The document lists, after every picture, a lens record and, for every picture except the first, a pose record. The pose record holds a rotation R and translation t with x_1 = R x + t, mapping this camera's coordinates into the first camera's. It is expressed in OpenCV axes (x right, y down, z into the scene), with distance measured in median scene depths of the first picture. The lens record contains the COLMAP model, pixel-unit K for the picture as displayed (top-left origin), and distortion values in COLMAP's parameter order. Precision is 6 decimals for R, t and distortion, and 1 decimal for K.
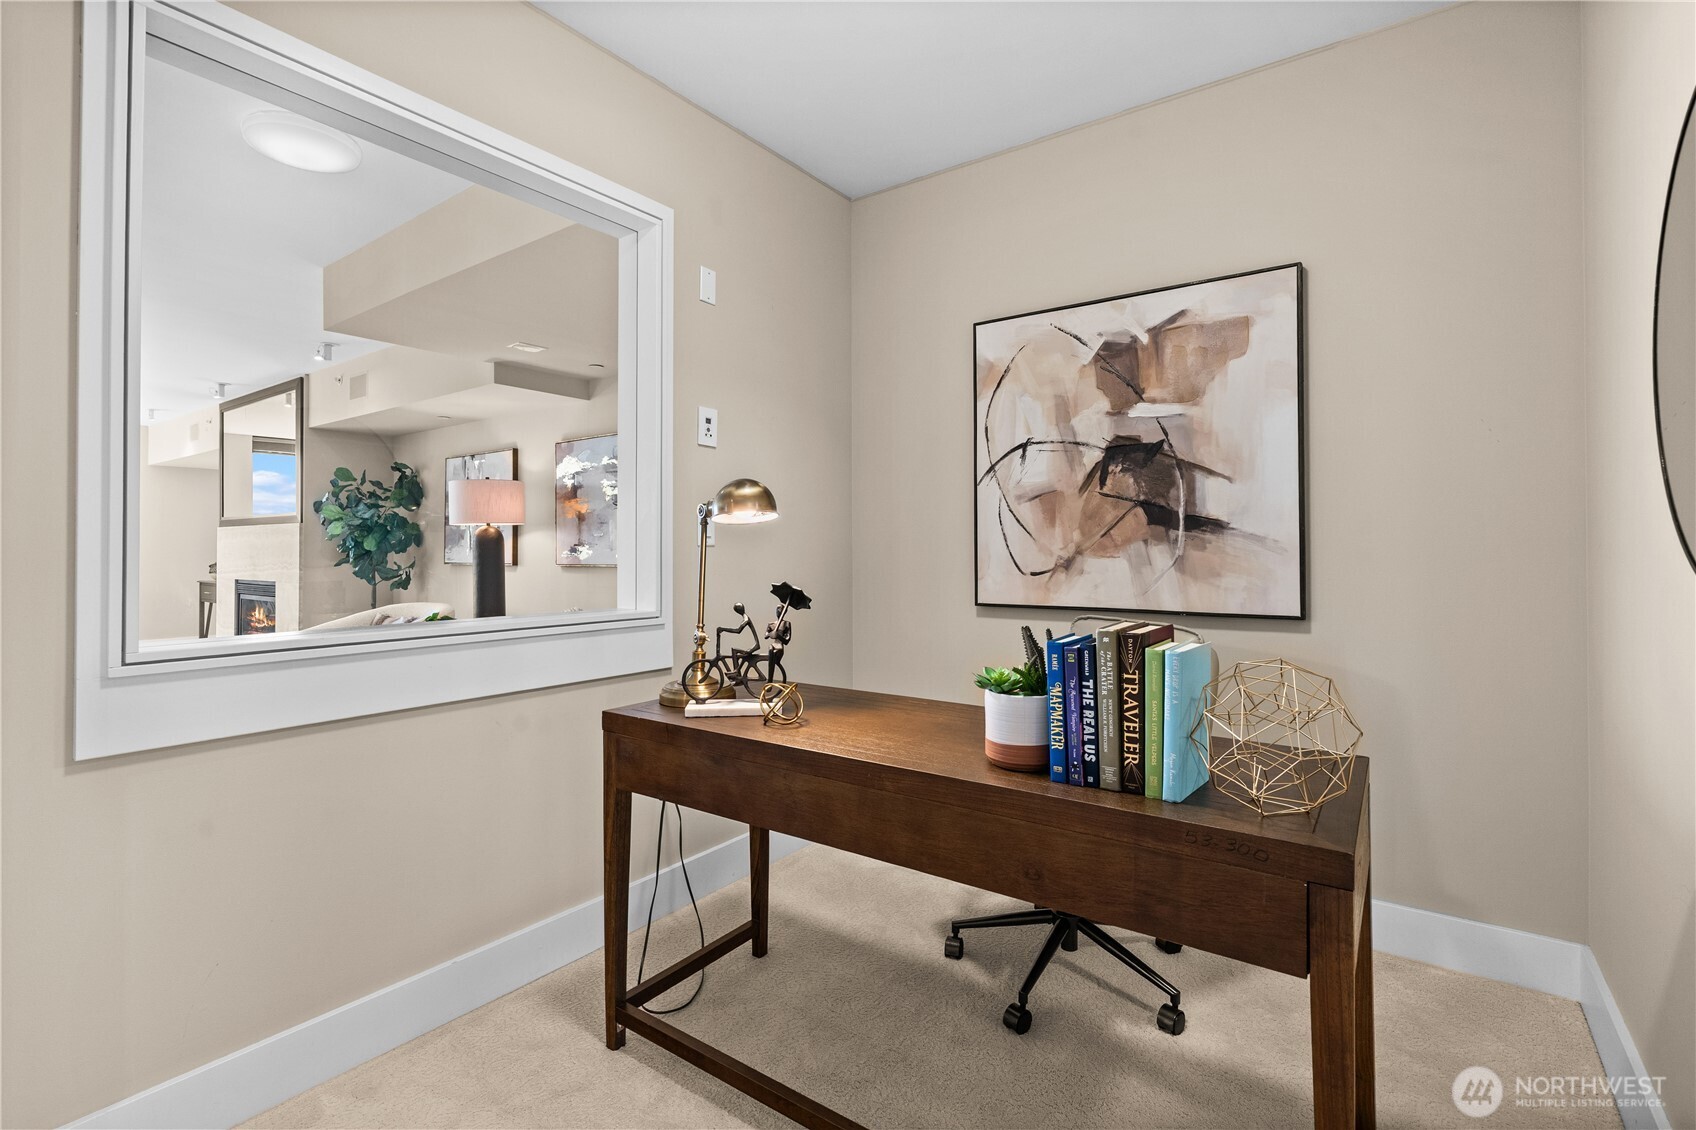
lens RADIAL K [[766.2, 0, 846.8], [0, 766.2, 537.3], [0, 0, 1]] dist [0.000783, 0.000328]
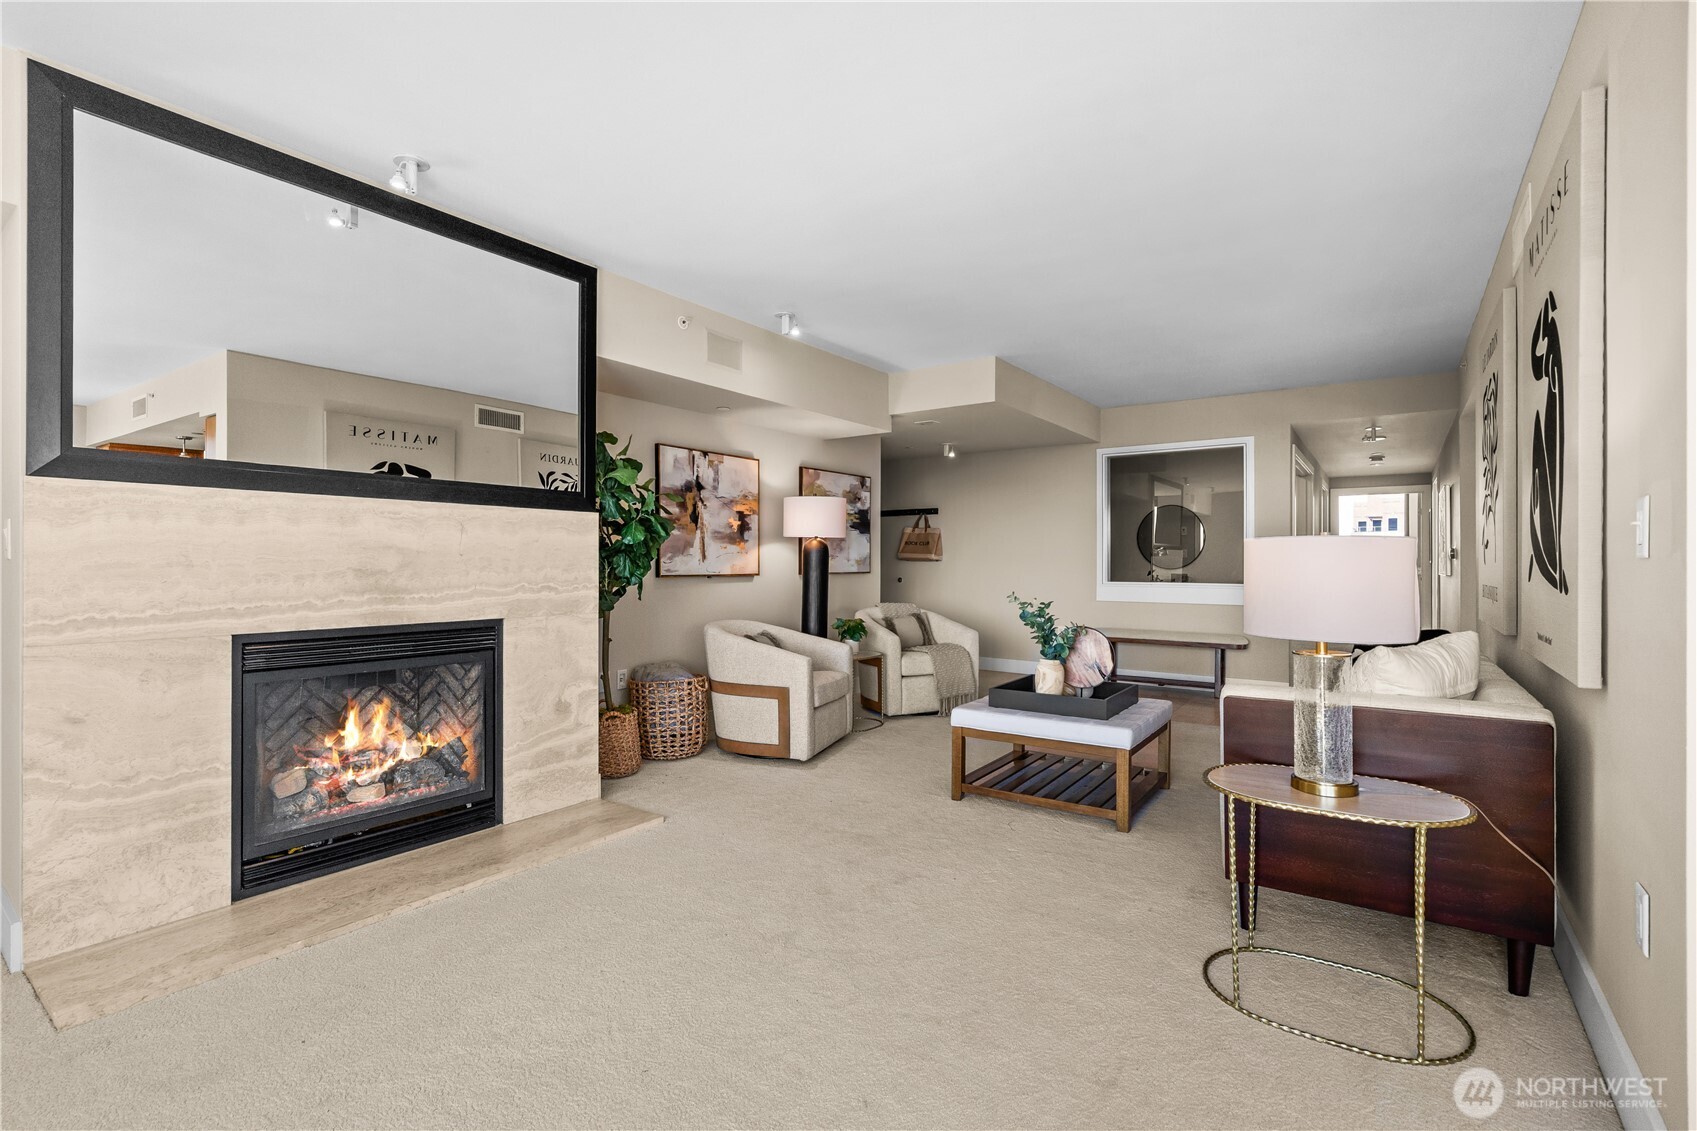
lens RADIAL K [[777.6, 0, 836.9], [0, 777.6, 567.2], [0, 0, 1]] dist [-0.002713, 0.000401]
pose [[0.002994, -0.001160, 0.999995, -1.326944], [-0.016576, 0.999862, 0.001210, 0.020384], [-0.999858, -0.016579, 0.002974, 0.813730]]
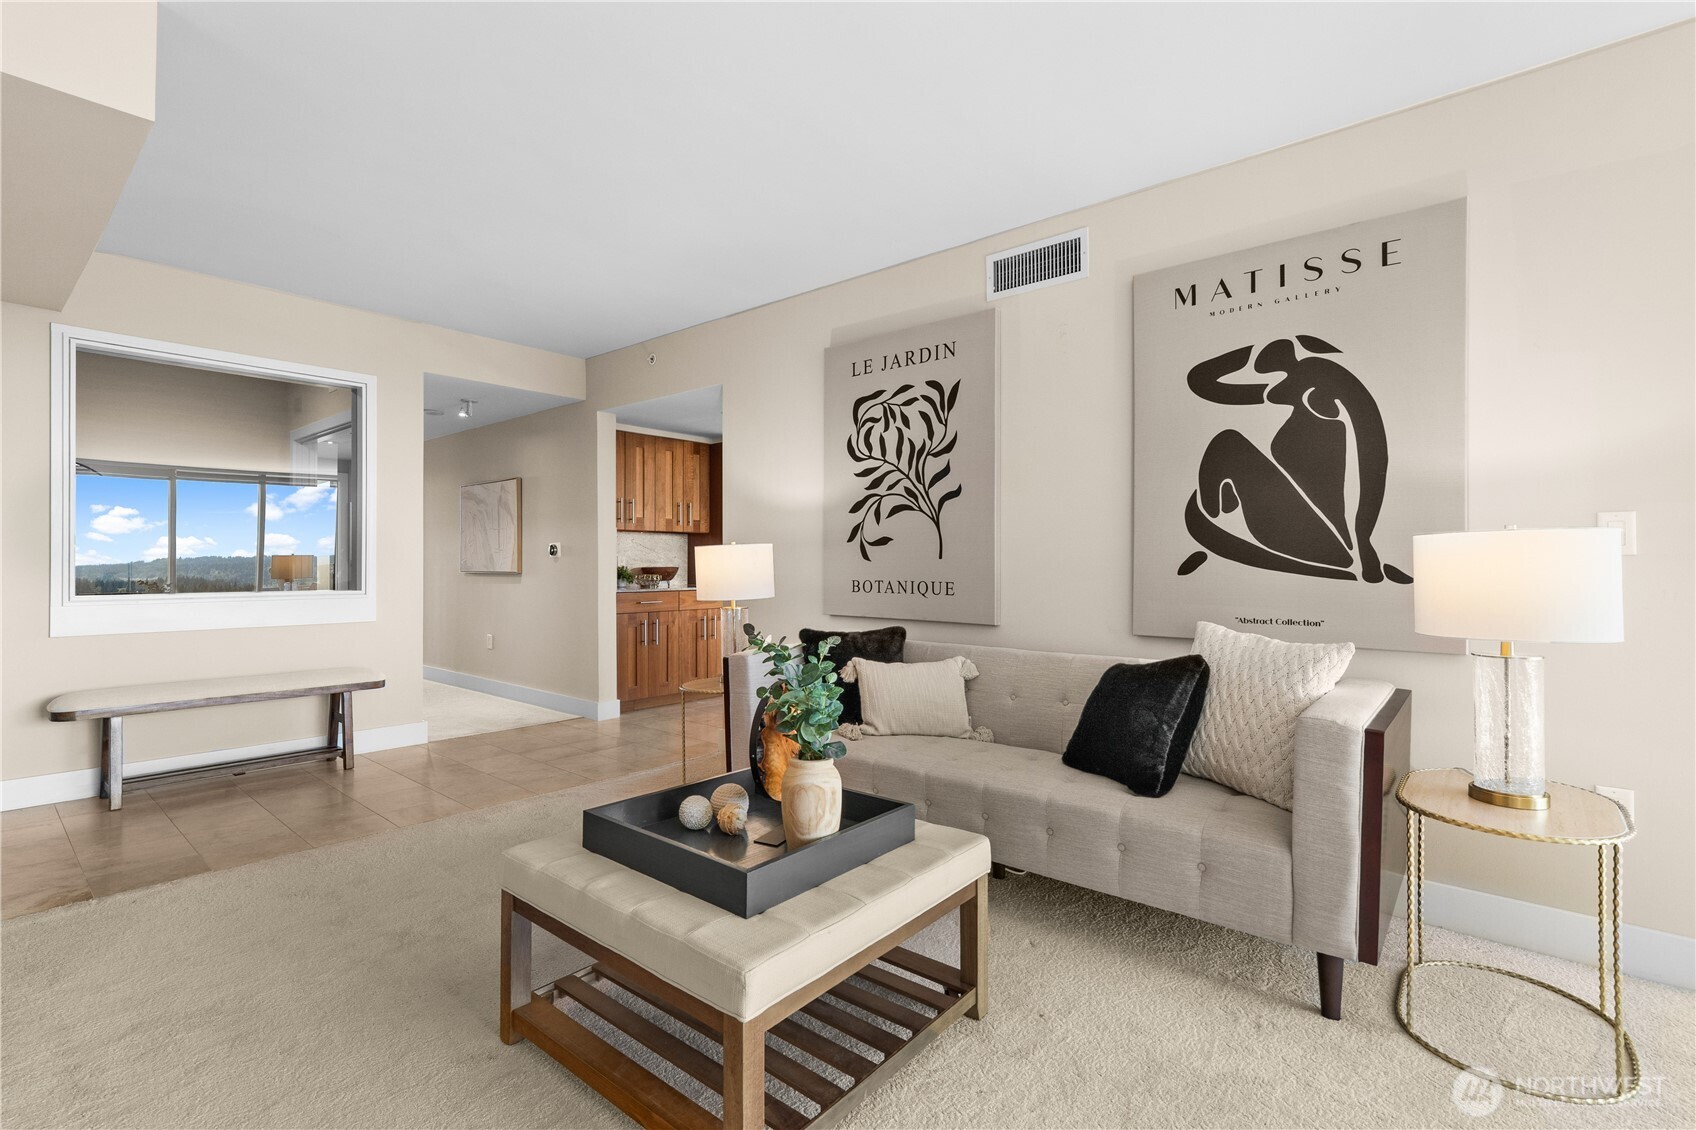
lens RADIAL K [[777.2, 0, 836.4], [0, 777.2, 566.7], [0, 0, 1]] dist [-0.002713, 0.000401]
pose [[-0.996023, 0.000456, 0.089095, -0.750835], [-0.000733, 0.999911, -0.013312, 0.022021], [-0.089093, -0.013324, -0.995934, 0.938545]]
